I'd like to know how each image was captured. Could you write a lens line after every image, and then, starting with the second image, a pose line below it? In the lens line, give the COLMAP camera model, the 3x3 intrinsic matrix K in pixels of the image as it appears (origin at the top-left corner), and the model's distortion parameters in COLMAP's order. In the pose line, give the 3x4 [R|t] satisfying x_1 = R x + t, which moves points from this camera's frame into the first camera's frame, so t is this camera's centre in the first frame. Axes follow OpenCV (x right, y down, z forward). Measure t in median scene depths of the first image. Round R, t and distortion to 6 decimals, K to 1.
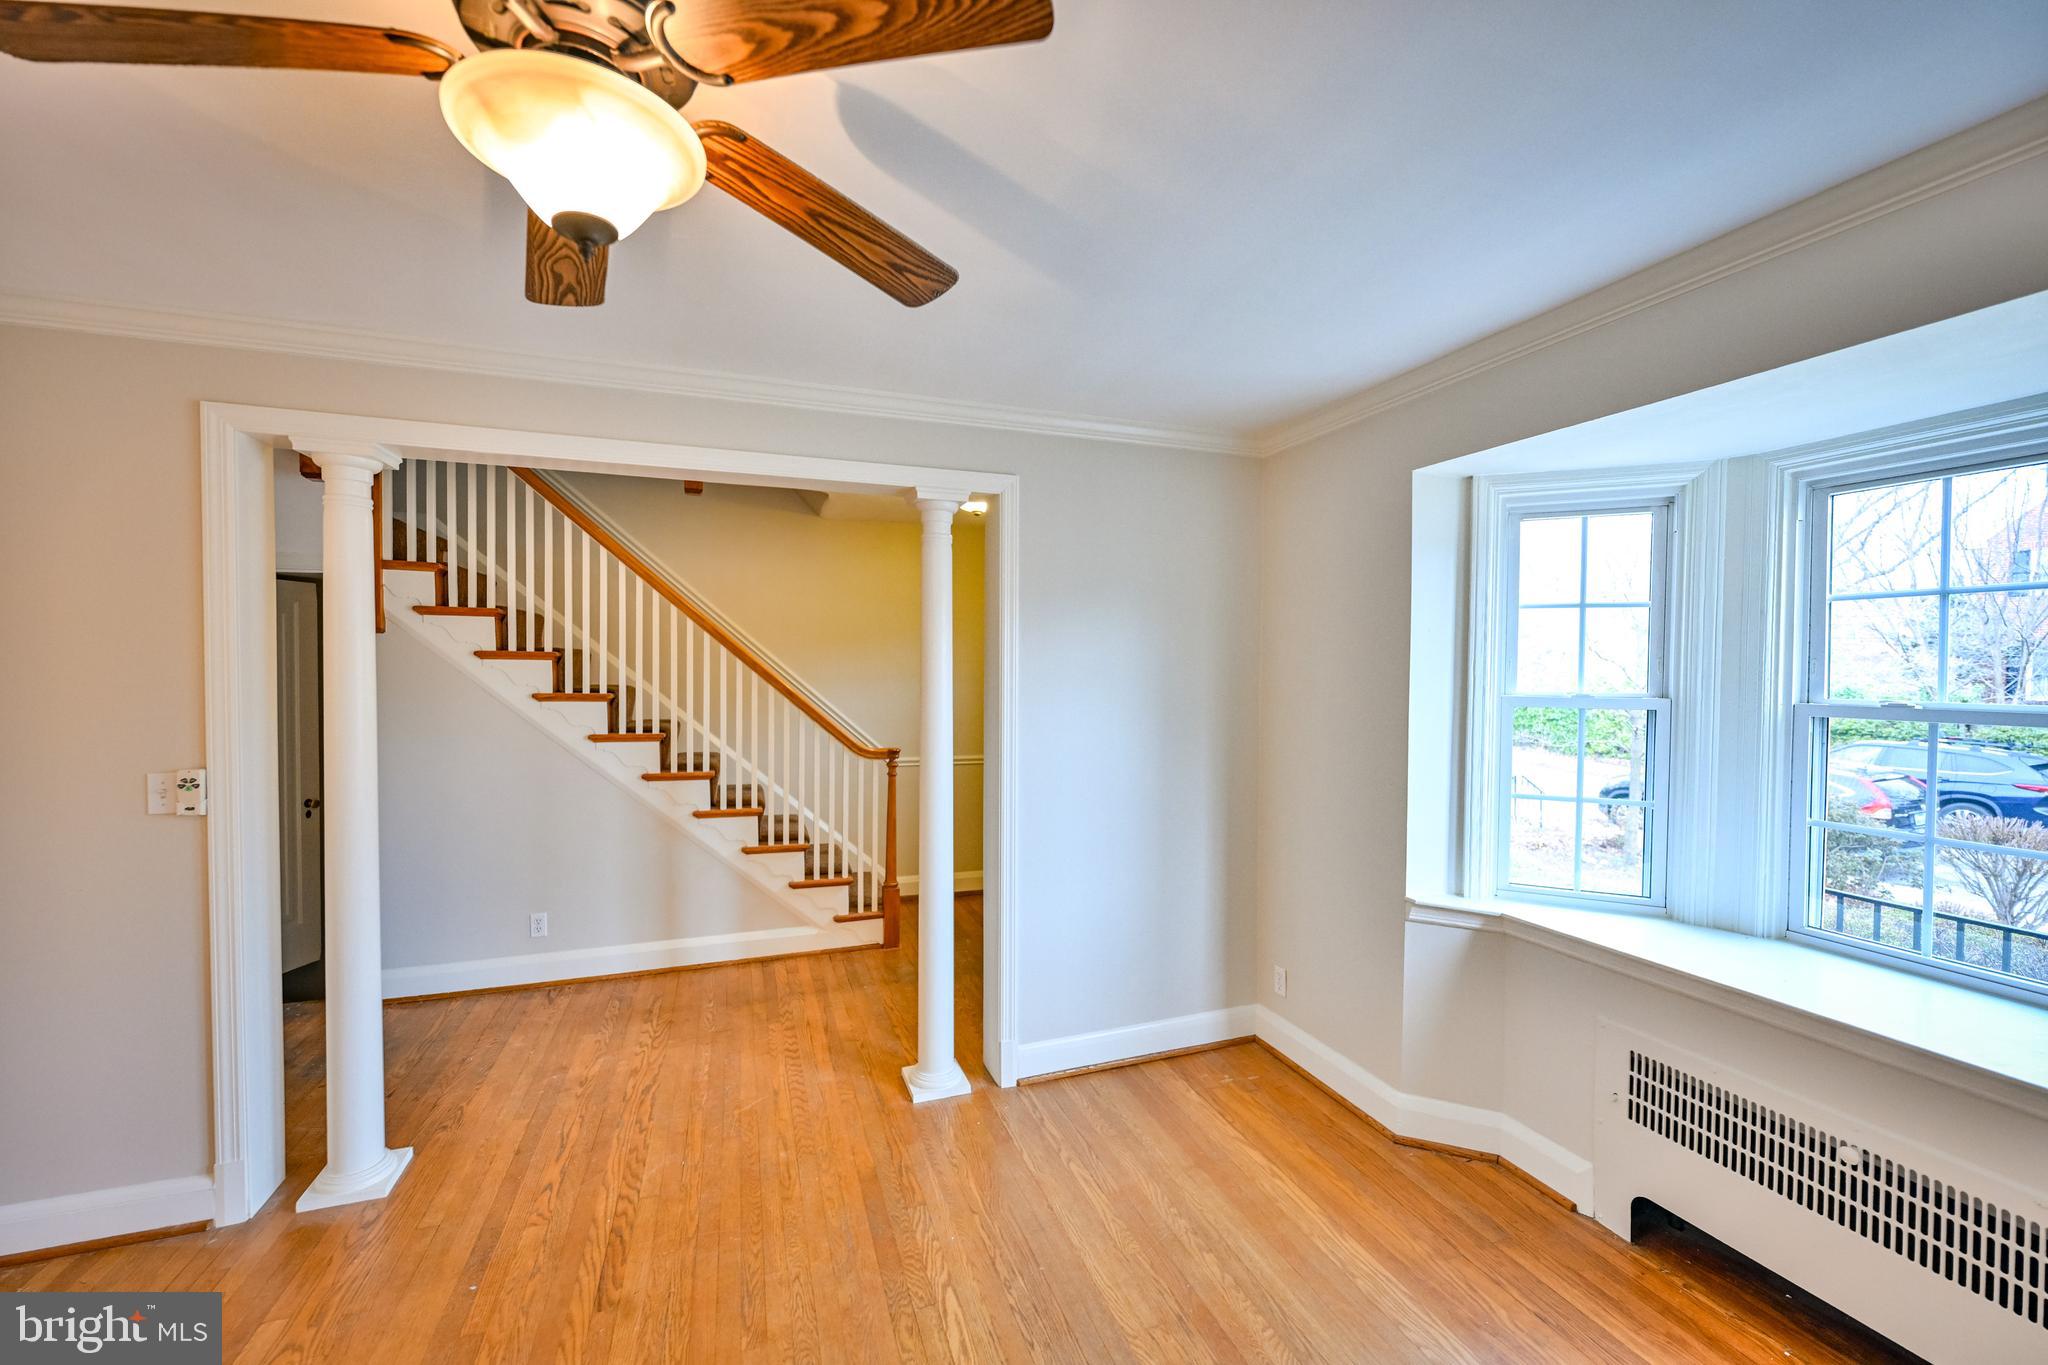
lens RADIAL K [[810.6, 0, 1019.3], [0, 810.6, 686.2], [0, 0, 1]] dist [-0.000557, 0.000309]
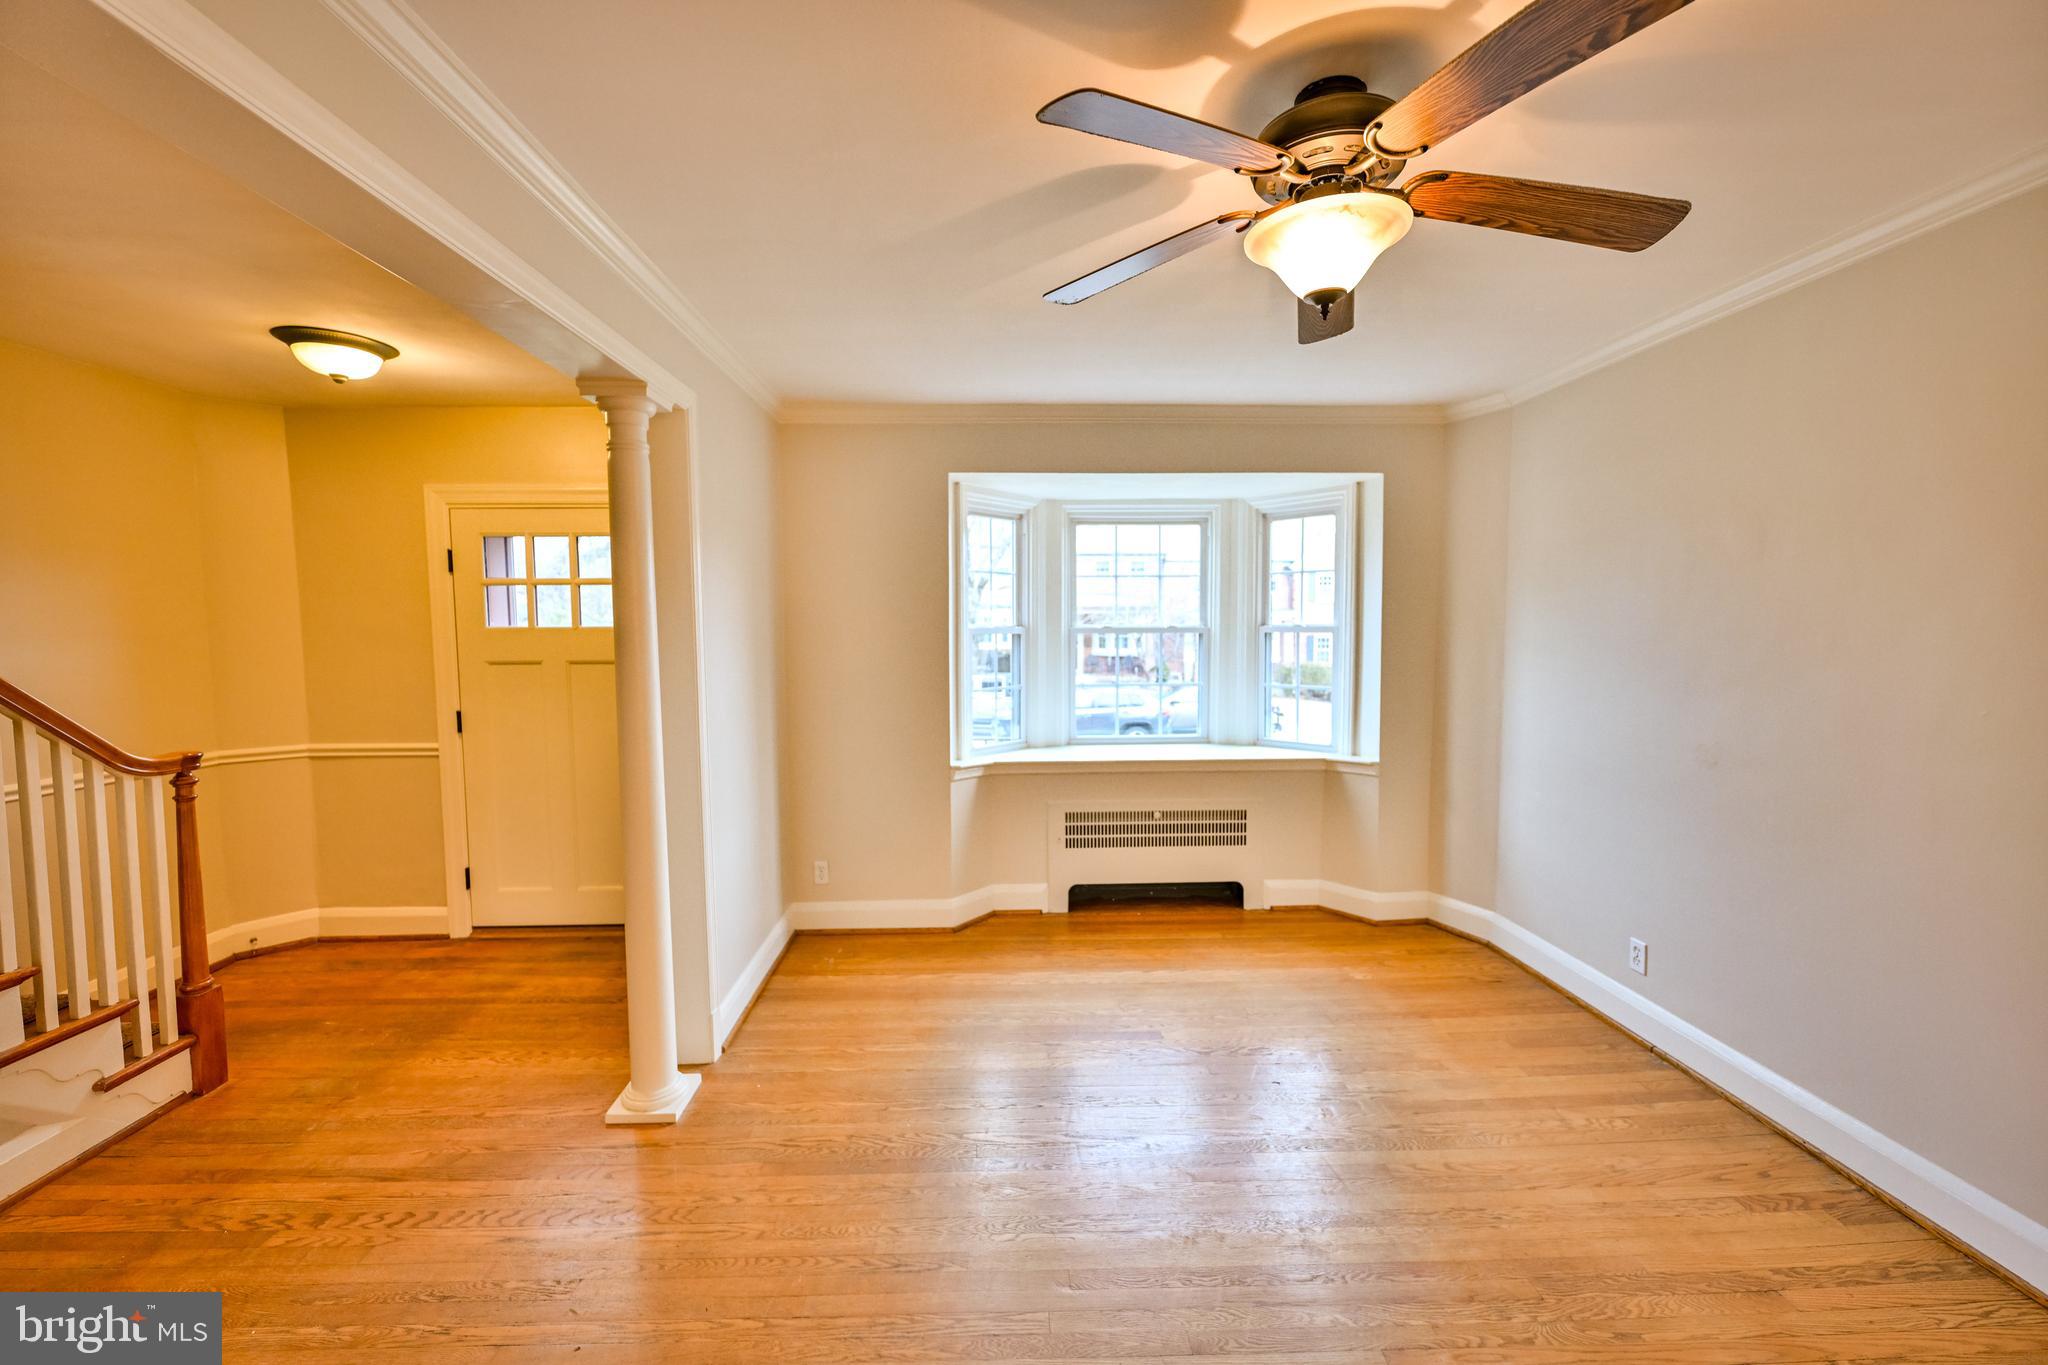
lens RADIAL K [[810.6, 0, 1020.8], [0, 810.6, 675.2], [0, 0, 1]] dist [-0.000557, 0.000309]
pose [[0.303741, -0.071413, 0.950075, -0.870898], [0.031222, 0.997397, 0.064988, 0.004755], [-0.952243, 0.009923, 0.305180, 0.433391]]
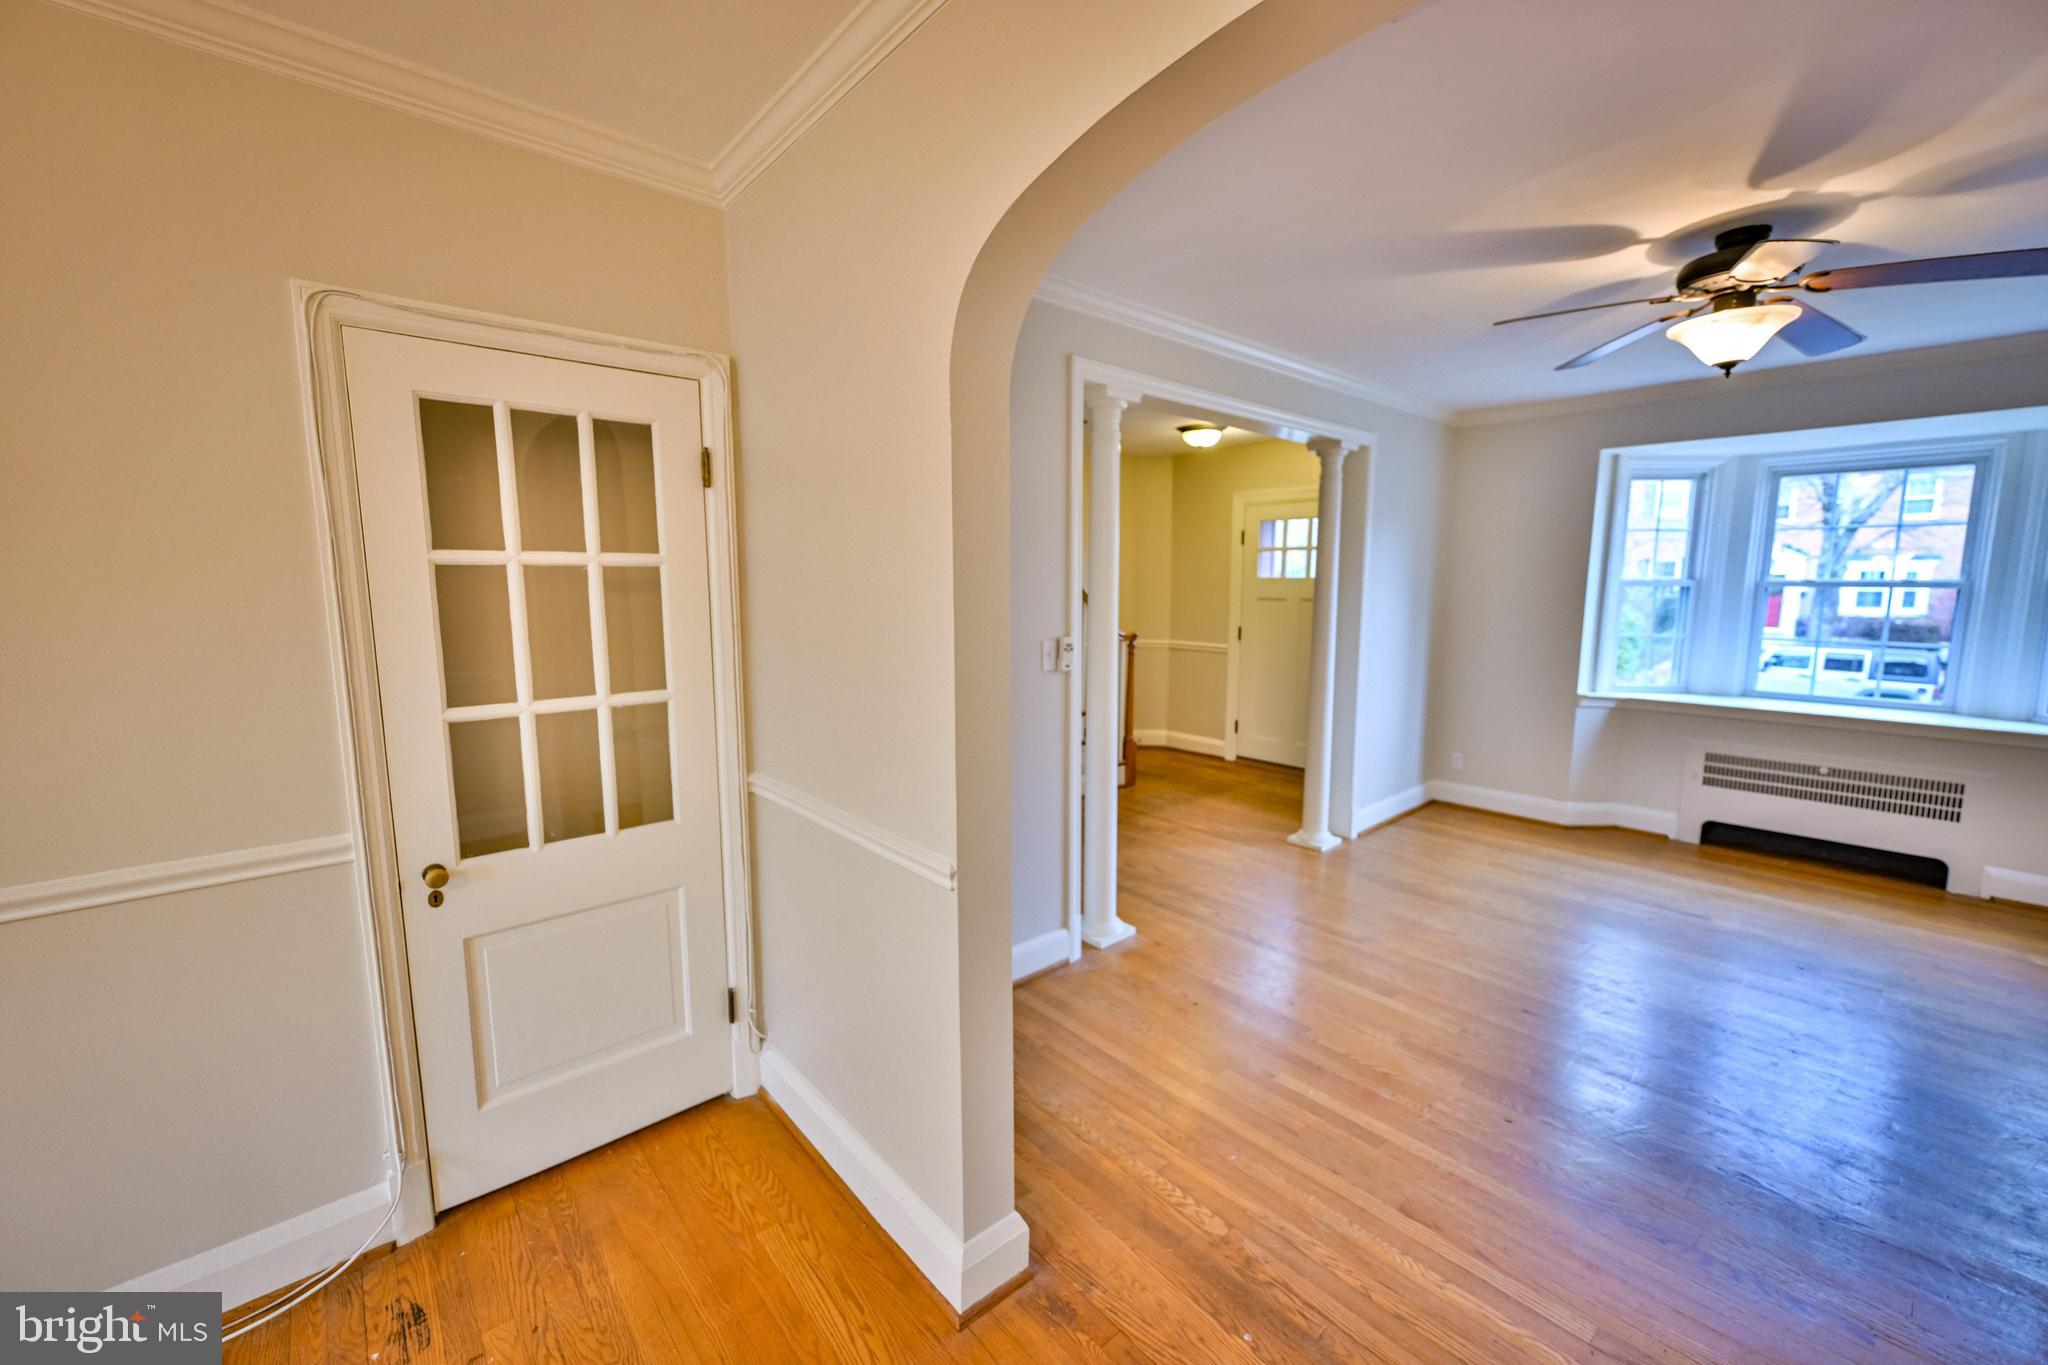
lens RADIAL K [[810.6, 0, 1014.6], [0, 810.6, 679.6], [0, 0, 1]] dist [-0.000557, 0.000309]
pose [[0.929436, -0.051287, 0.365403, -1.336983], [0.013890, 0.994454, 0.104249, 0.024881], [-0.368723, -0.091817, 0.924993, -0.192135]]
